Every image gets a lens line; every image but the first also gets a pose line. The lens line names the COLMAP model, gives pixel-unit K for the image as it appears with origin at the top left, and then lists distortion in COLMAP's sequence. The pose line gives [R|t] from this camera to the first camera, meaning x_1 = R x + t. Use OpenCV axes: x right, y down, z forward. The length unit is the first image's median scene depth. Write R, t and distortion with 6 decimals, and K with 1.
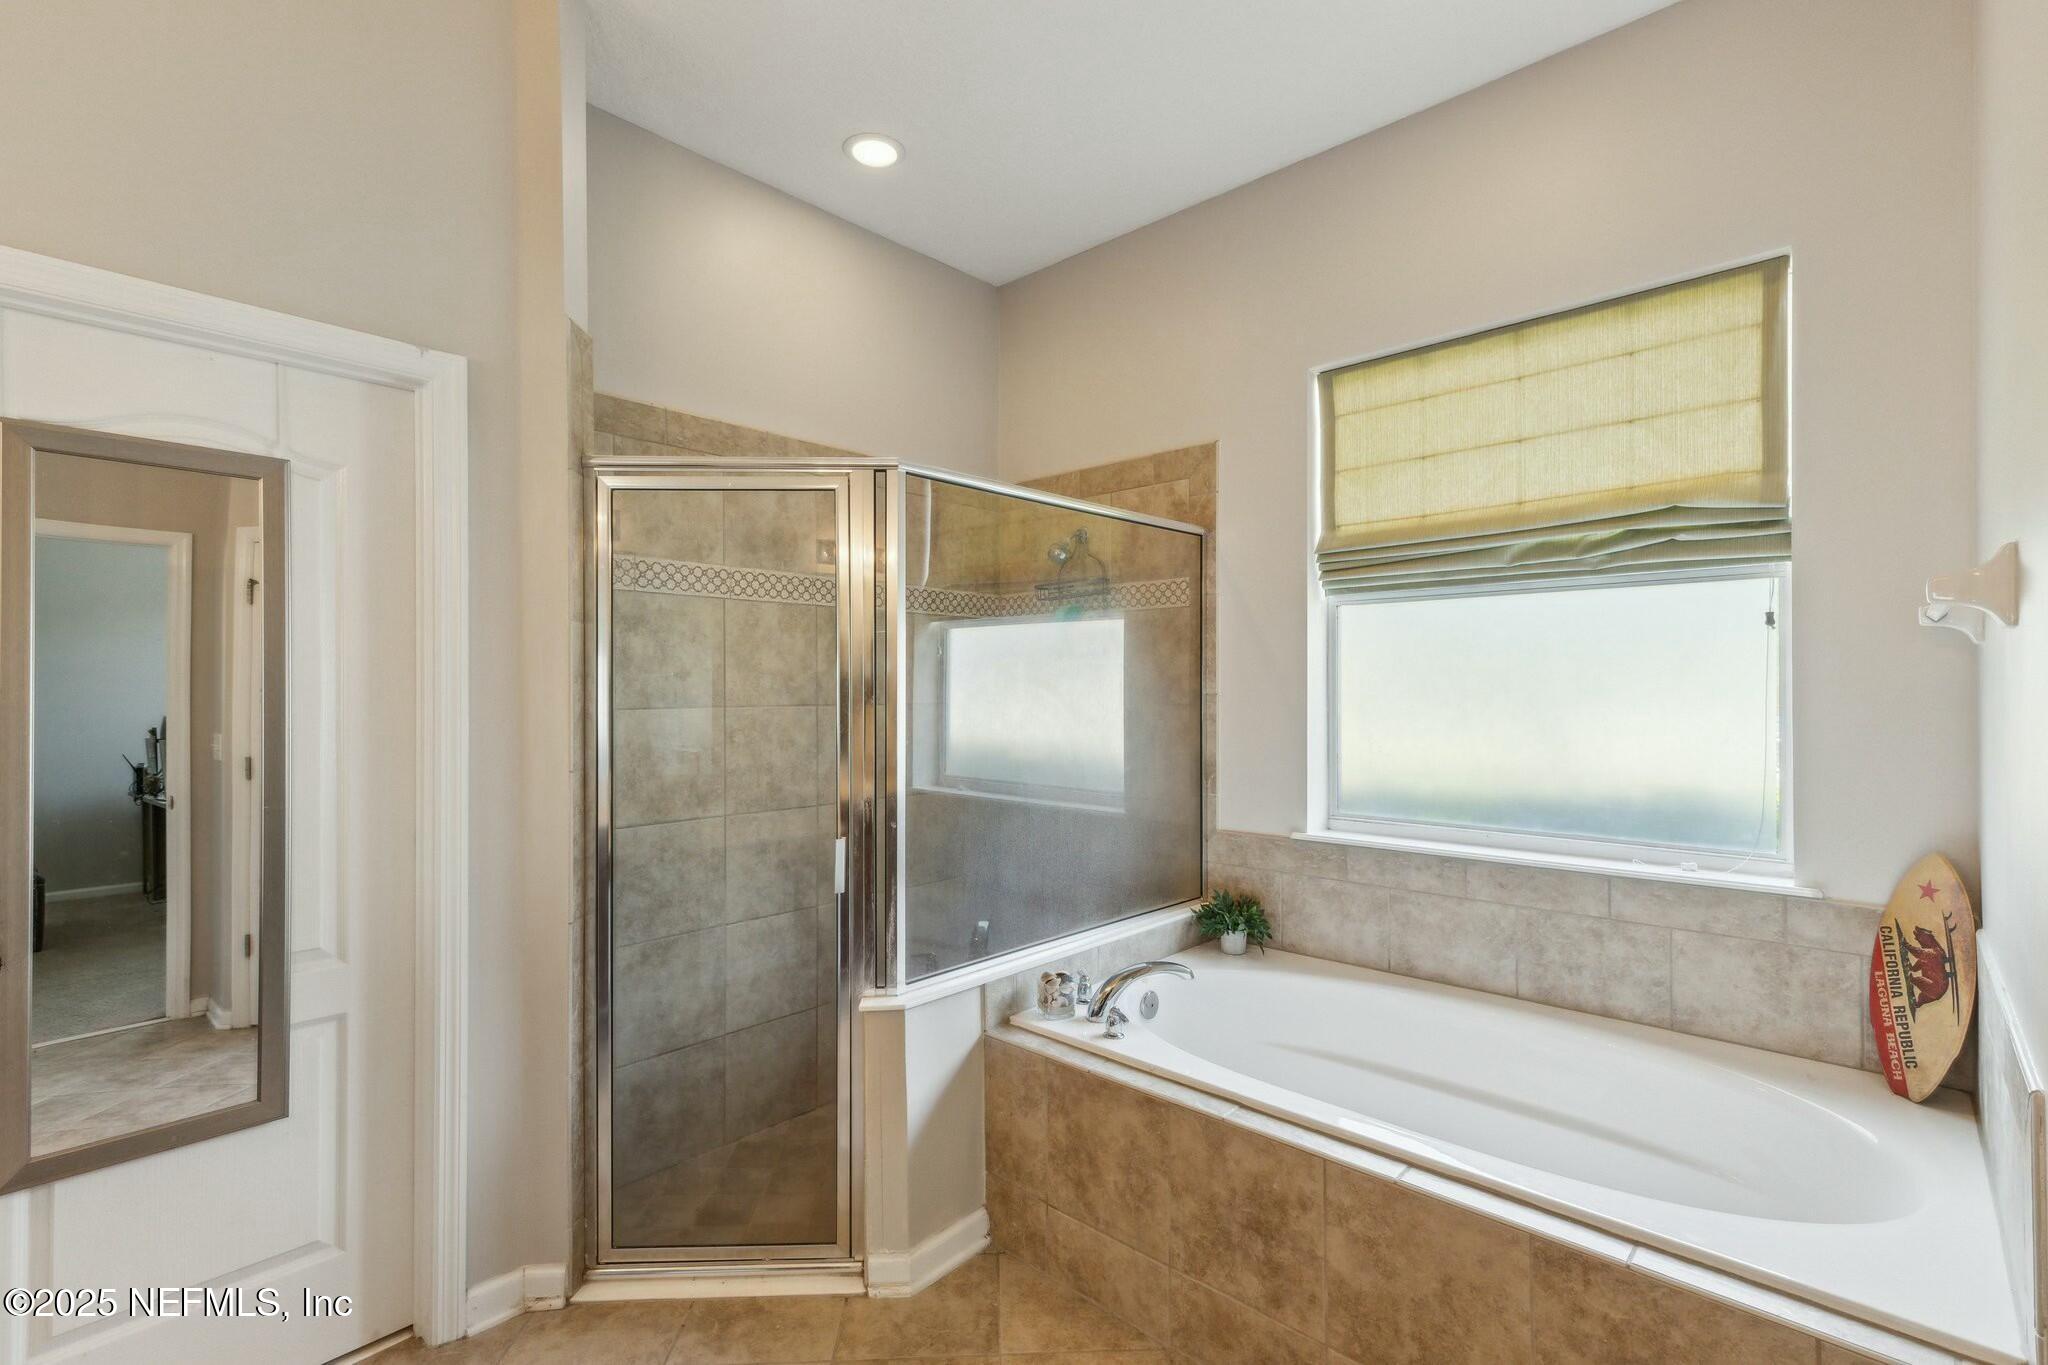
lens RADIAL K [[931.8, 0, 1014.9], [0, 931.8, 682.1], [0, 0, 1]] dist [0.006740, 0.000182]
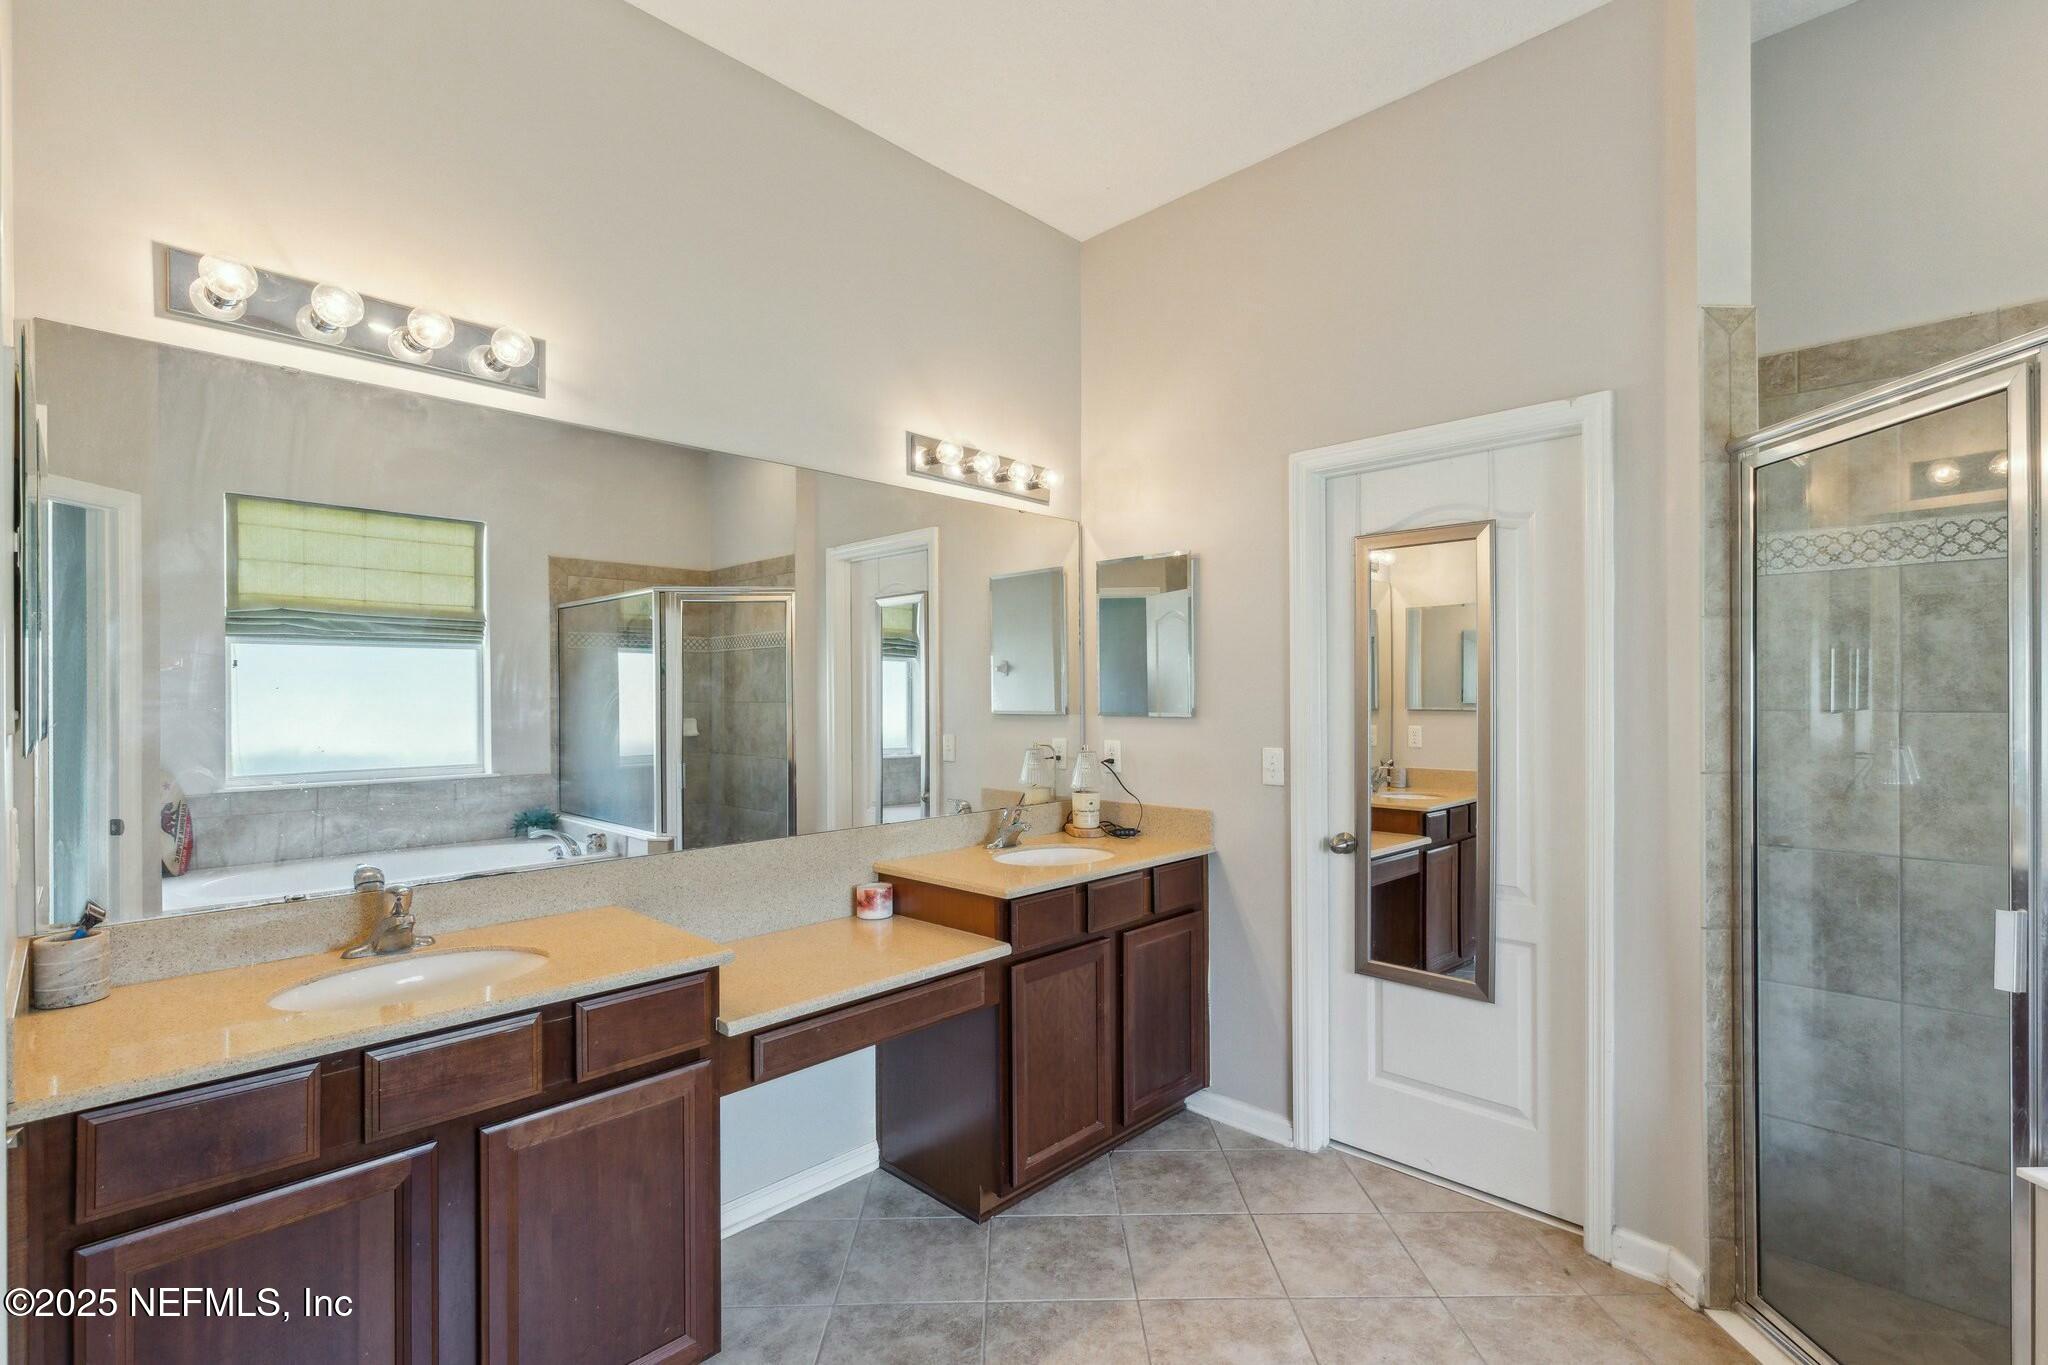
lens RADIAL K [[931.8, 0, 1023.2], [0, 931.8, 686.7], [0, 0, 1]] dist [0.006740, 0.000182]
pose [[-0.040699, -0.001785, -0.999170, 0.551389], [0.014349, 0.999894, -0.002371, -0.002119], [0.999068, -0.014434, -0.040669, 0.341911]]
